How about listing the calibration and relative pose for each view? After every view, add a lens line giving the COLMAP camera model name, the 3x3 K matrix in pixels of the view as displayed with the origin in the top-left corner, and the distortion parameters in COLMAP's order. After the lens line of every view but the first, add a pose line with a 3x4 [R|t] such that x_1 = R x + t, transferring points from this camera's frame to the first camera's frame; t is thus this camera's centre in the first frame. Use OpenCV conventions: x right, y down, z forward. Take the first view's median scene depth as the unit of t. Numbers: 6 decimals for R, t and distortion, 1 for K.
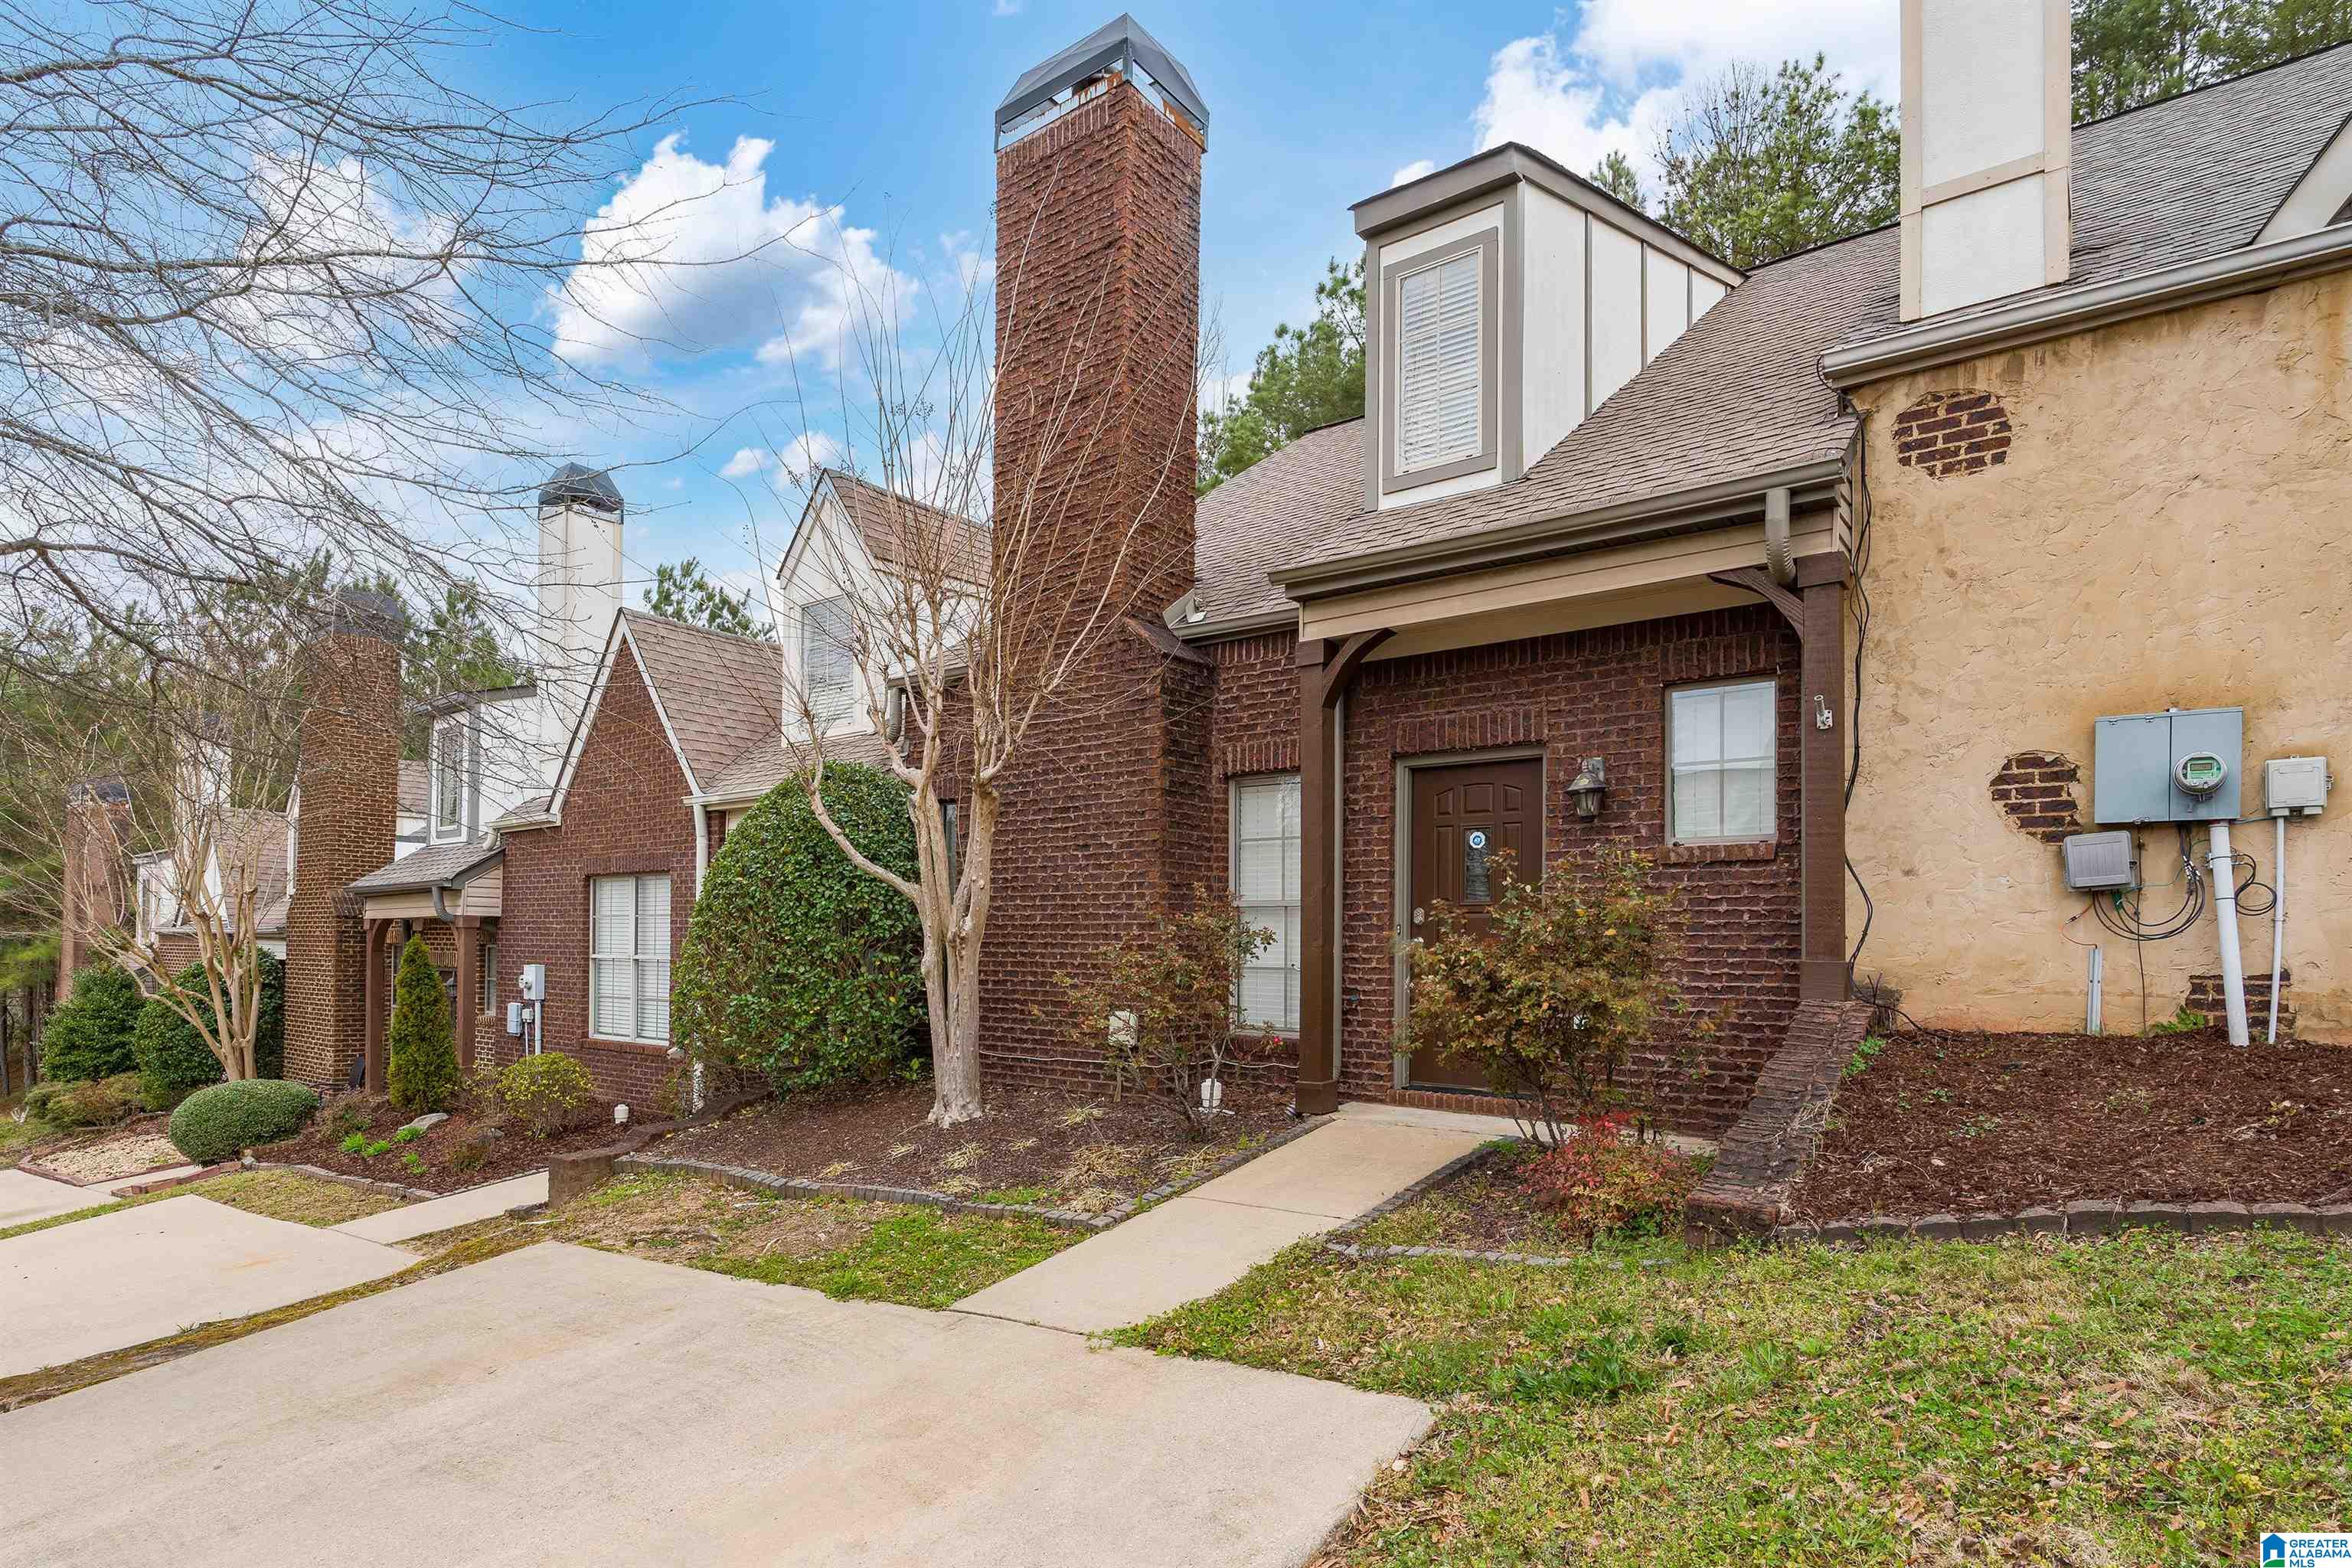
lens RADIAL K [[1247.3, 0, 1186.6], [0, 1247.3, 914.9], [0, 0, 1]] dist [0.007359, 0.001089]
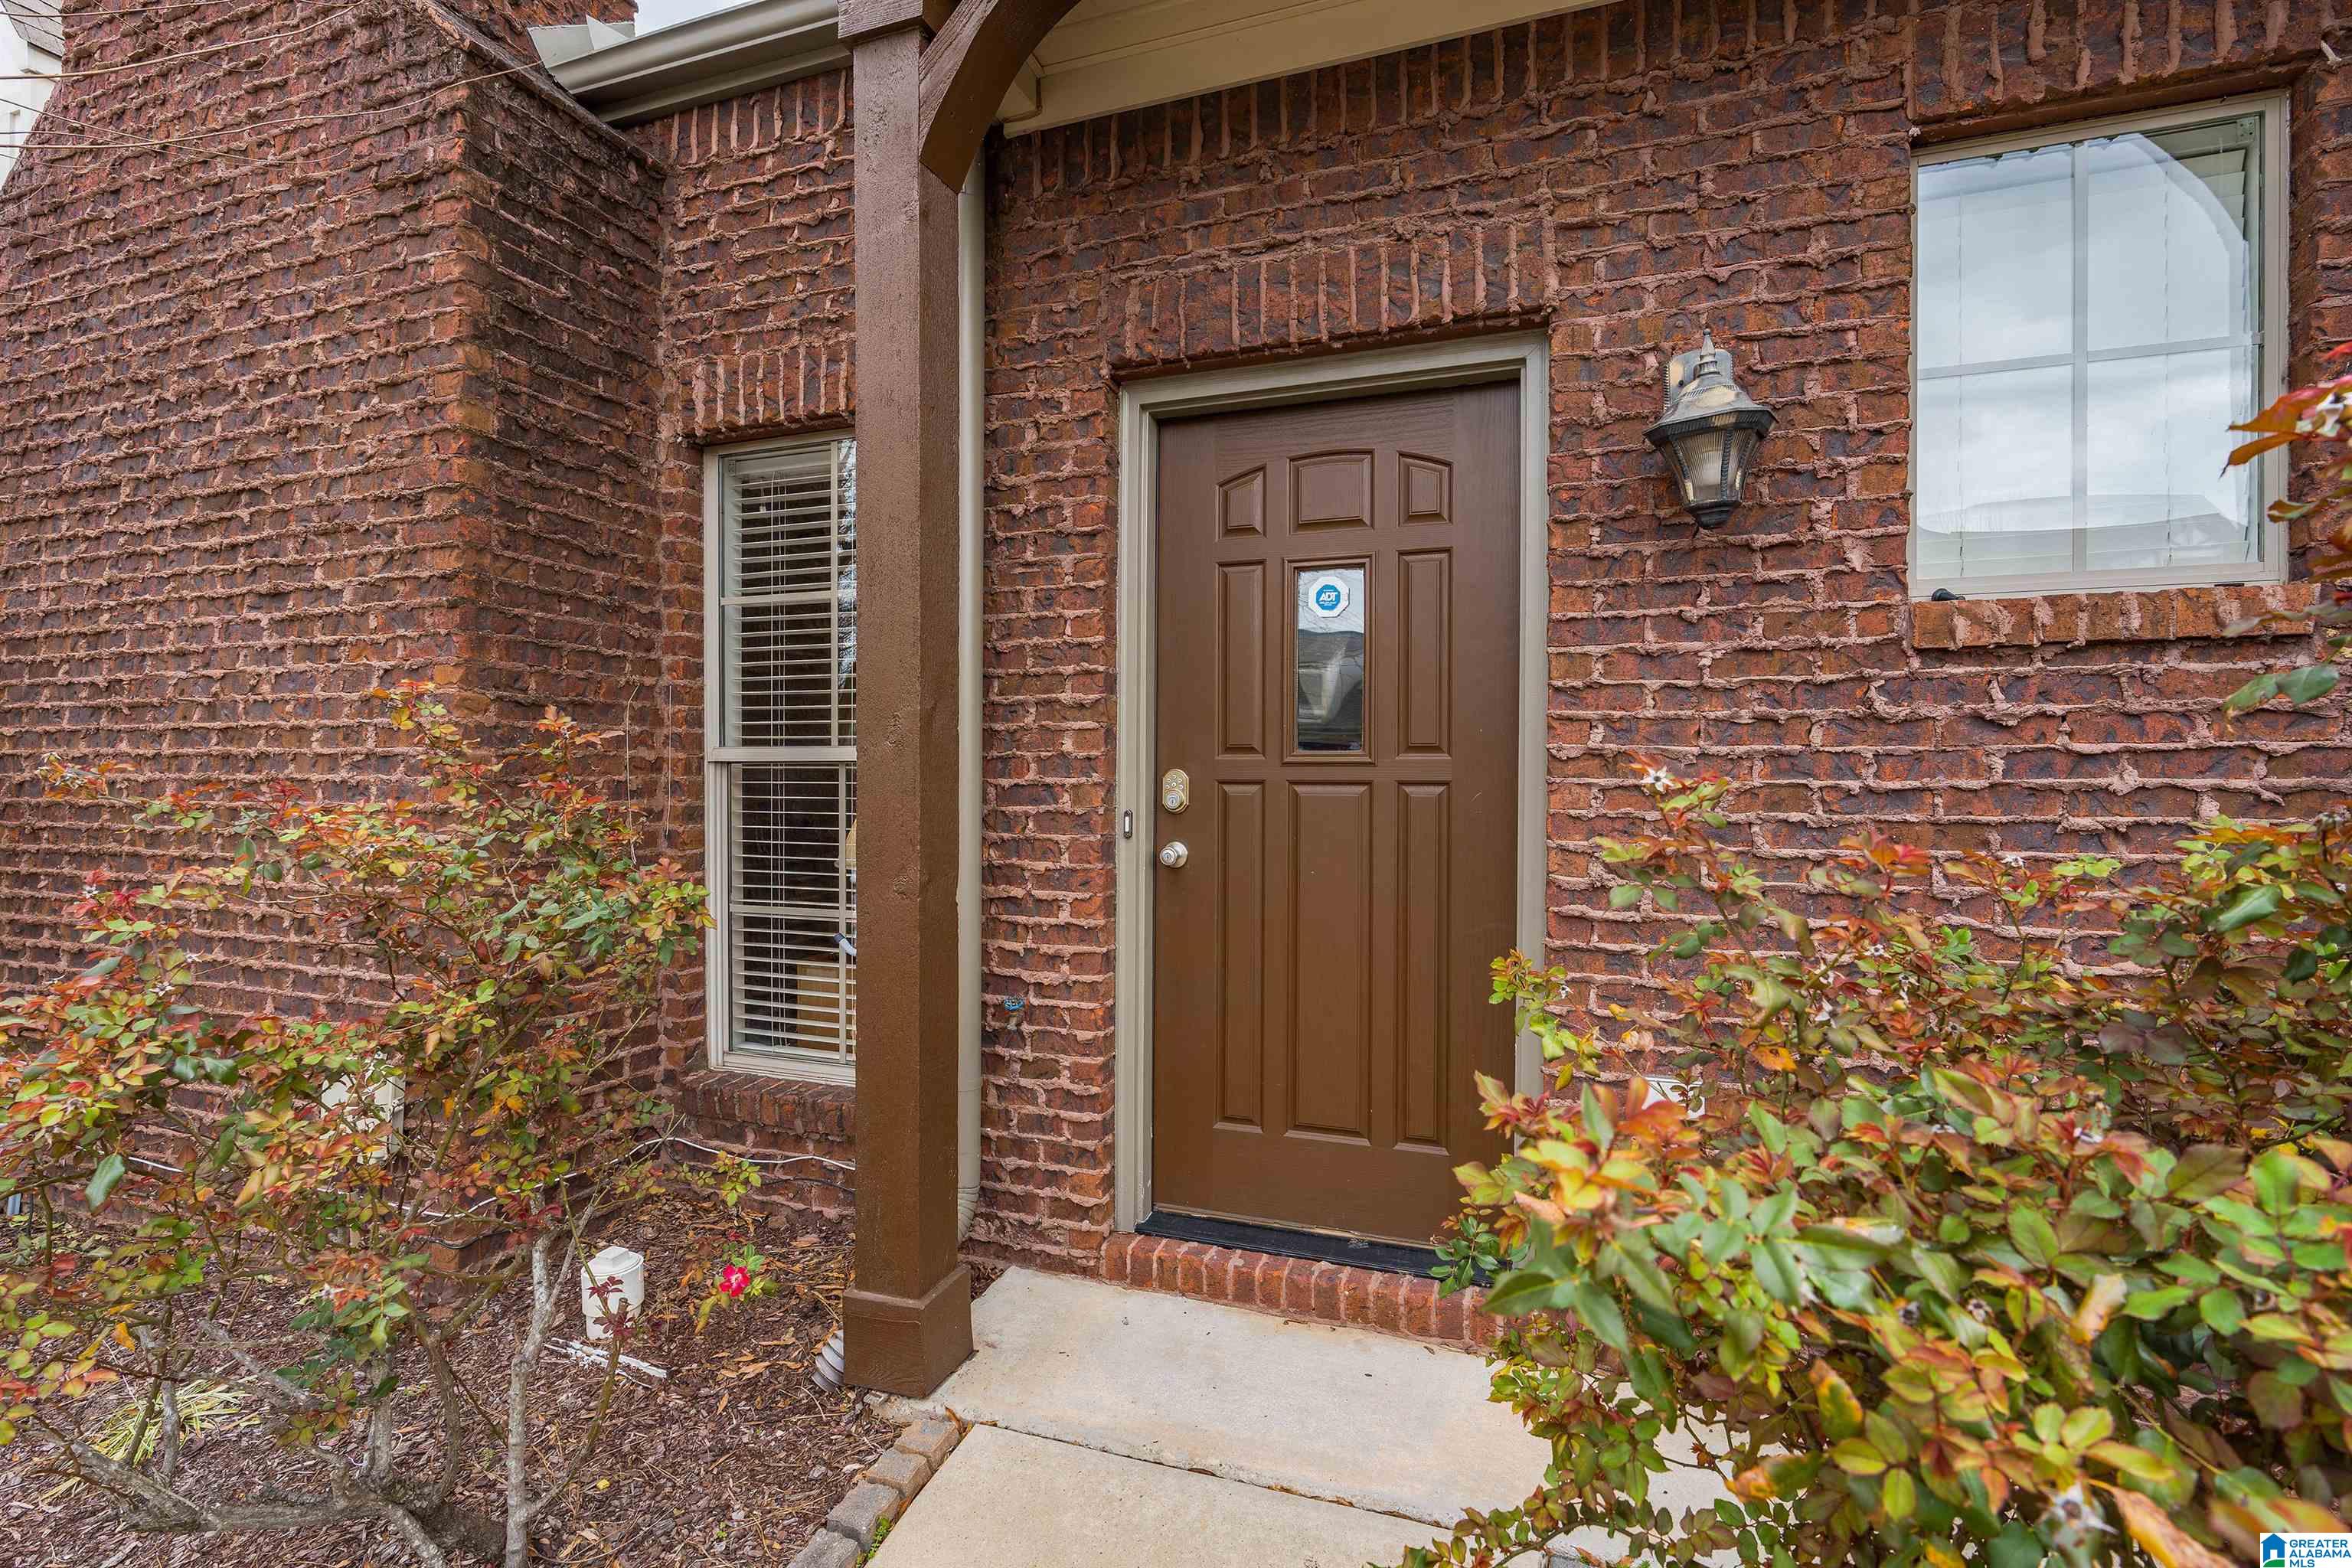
lens RADIAL K [[1111.0, 0, 1157.3], [0, 1111.0, 783.5], [0, 0, 1]] dist [-0.006597, -0.000384]
pose [[0.958611, -0.005690, 0.284661, 0.079629], [-0.002066, 0.999635, 0.026939, -0.010182], [-0.284711, -0.026412, 0.958250, 0.659768]]
